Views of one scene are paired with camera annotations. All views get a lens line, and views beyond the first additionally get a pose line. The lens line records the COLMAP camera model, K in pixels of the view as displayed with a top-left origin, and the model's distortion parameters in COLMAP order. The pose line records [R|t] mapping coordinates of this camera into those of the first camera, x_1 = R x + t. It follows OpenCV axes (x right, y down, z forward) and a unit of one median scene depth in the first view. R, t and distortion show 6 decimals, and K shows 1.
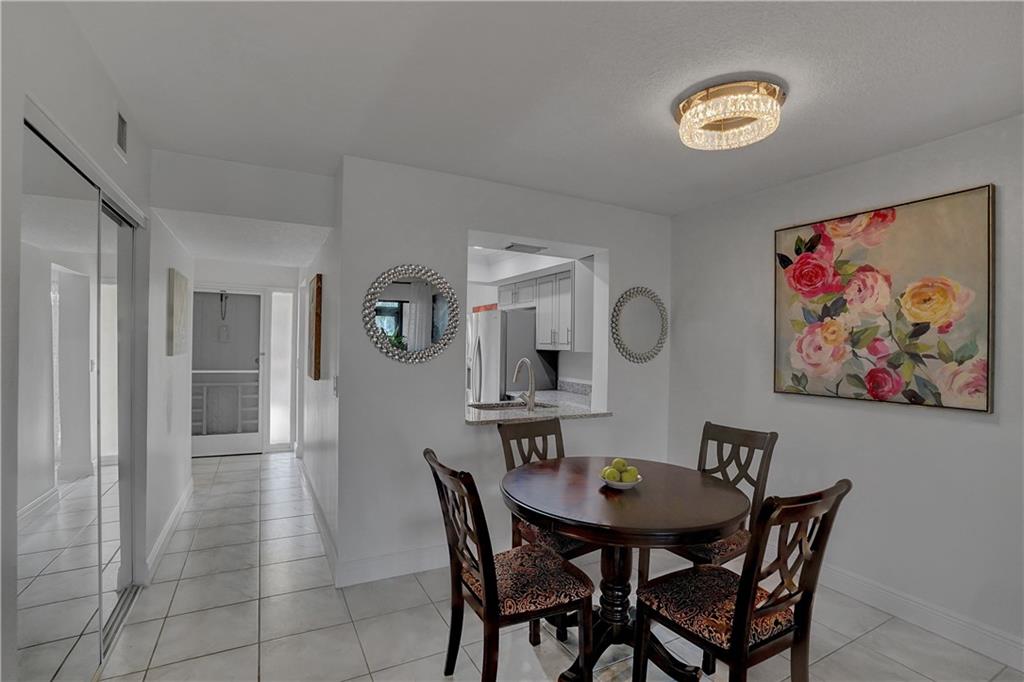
lens RADIAL K [[491.2, 0, 495.1], [0, 491.2, 344.1], [0, 0, 1]] dist [-0.064433, 0.024298]
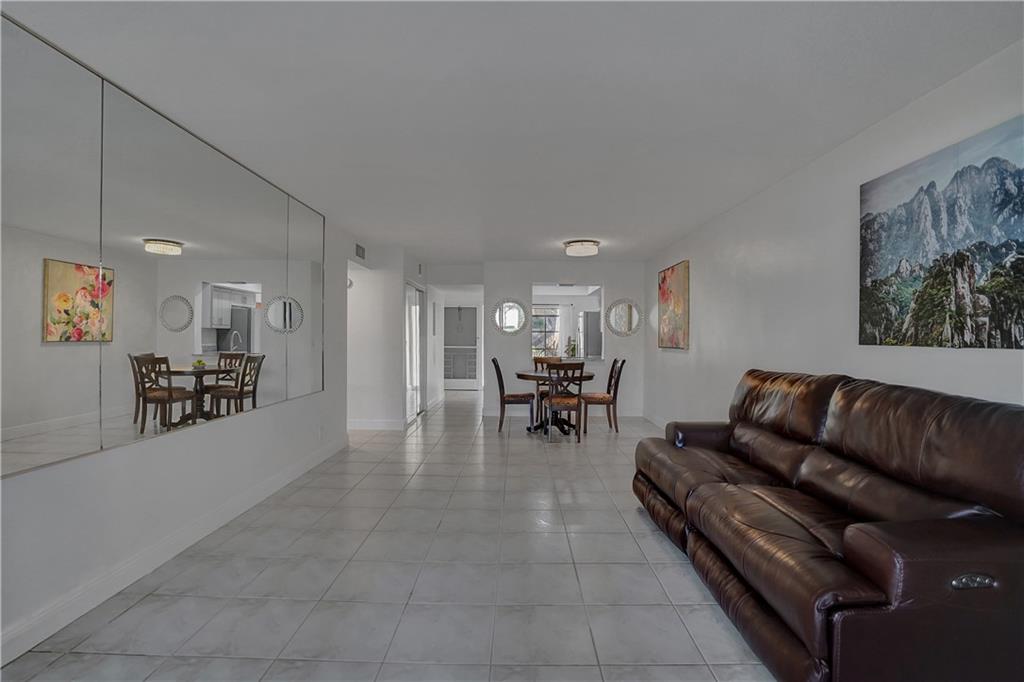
lens RADIAL K [[491.2, 0, 509.8], [0, 491.2, 338.6], [0, 0, 1]] dist [-0.064433, 0.024298]
pose [[0.891172, -0.013196, -0.453474, 1.171849], [0.012431, 0.999912, -0.004668, 0.073208], [0.453495, -0.001477, 0.891257, -1.545737]]
